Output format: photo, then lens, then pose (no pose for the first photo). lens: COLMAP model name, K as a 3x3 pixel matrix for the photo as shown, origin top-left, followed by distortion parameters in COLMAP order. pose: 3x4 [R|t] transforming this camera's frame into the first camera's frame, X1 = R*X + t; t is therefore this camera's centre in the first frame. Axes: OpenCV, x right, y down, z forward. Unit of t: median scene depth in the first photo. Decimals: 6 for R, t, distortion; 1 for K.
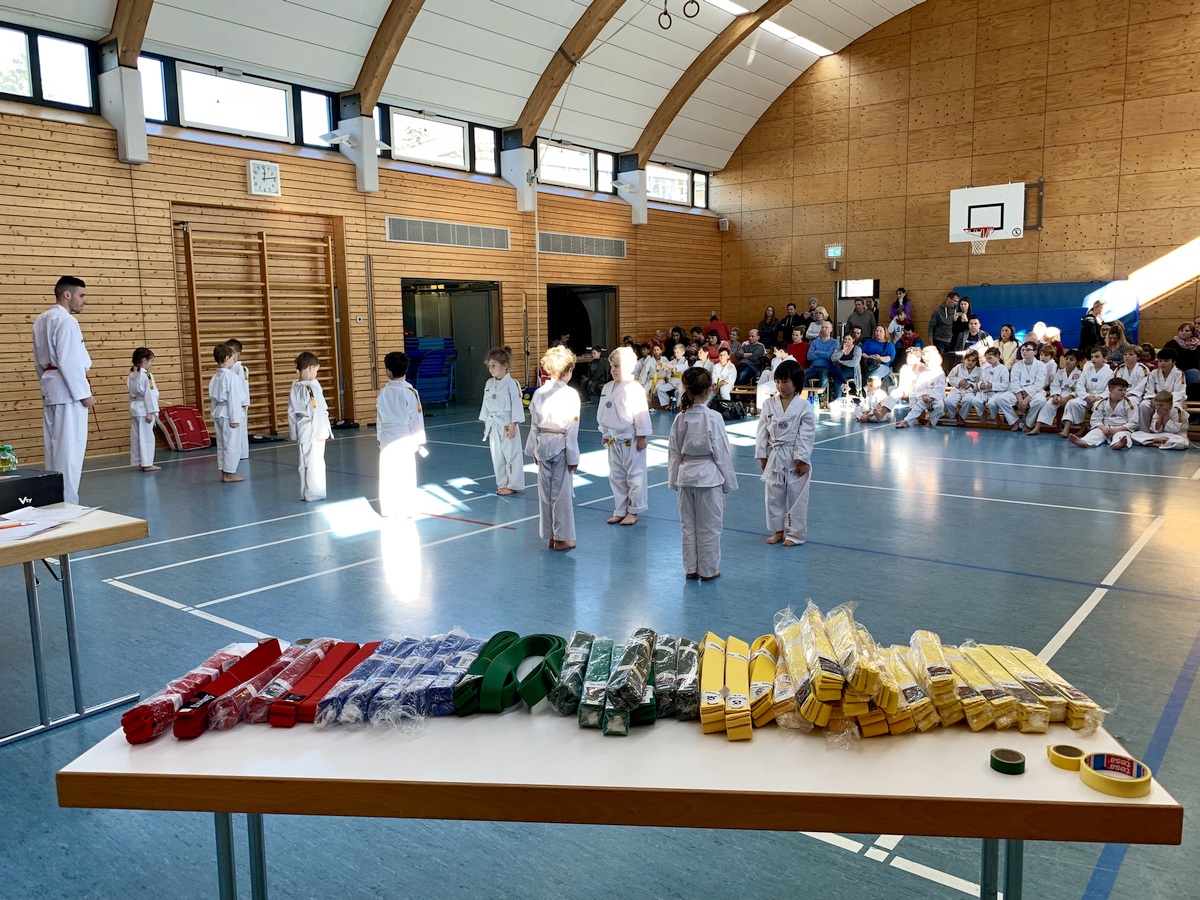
lens RADIAL K [[923.1, 0, 601.6], [0, 923.1, 434.7], [0, 0, 1]] dist [0.009782, -0.003225]
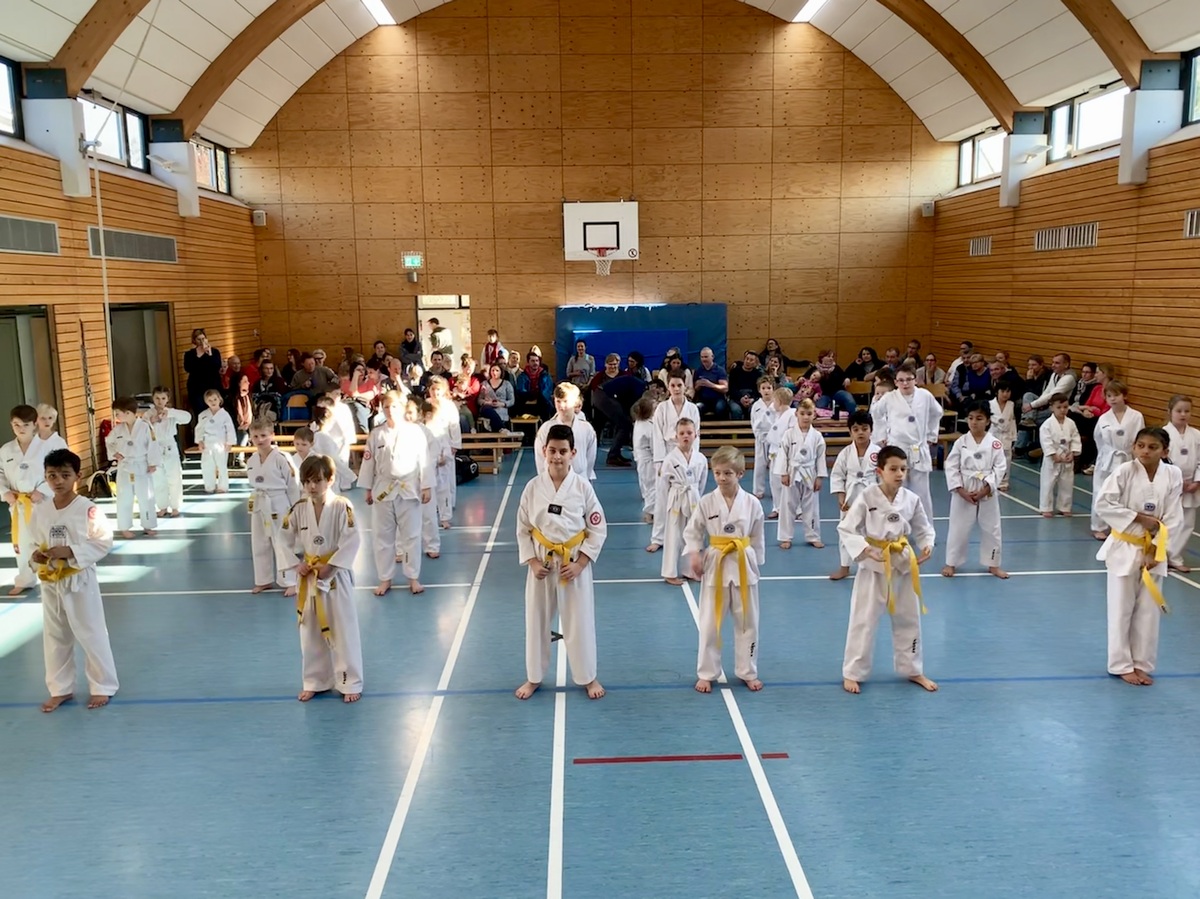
lens RADIAL K [[1004.5, 0, 600.0], [0, 1004.5, 449.5], [0, 0, 1]] dist [0.075676, -0.118632]
pose [[0.771805, -0.092173, 0.629143, -0.239959], [0.080483, 0.995641, 0.047133, -0.059668], [-0.630745, 0.014258, 0.775859, 0.184853]]
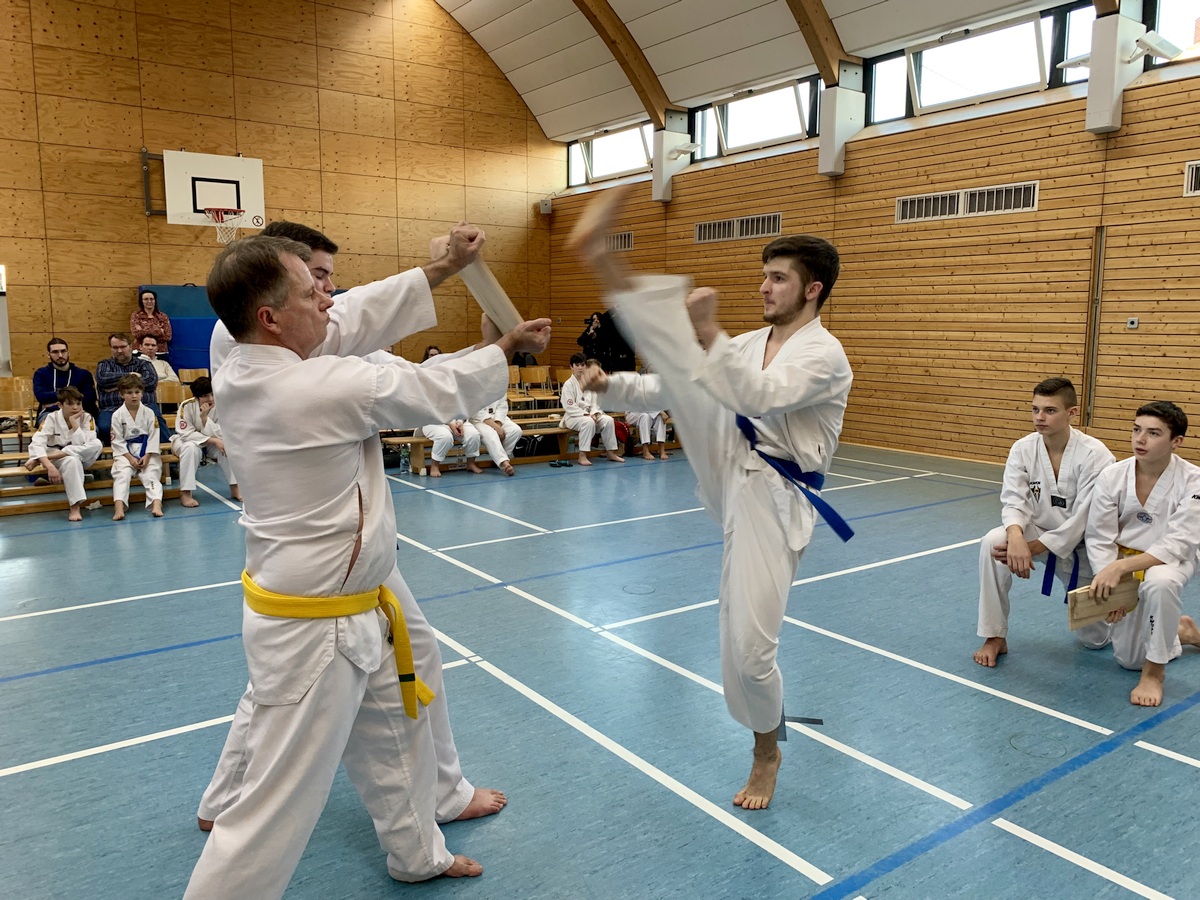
lens RADIAL K [[923.1, 0, 601.6], [0, 923.1, 434.7], [0, 0, 1]] dist [0.009782, -0.003225]
pose [[0.278613, -0.098602, 0.955328, -0.221821], [0.111569, 0.991304, 0.069778, -0.054670], [-0.953901, 0.087144, 0.287191, 0.463870]]
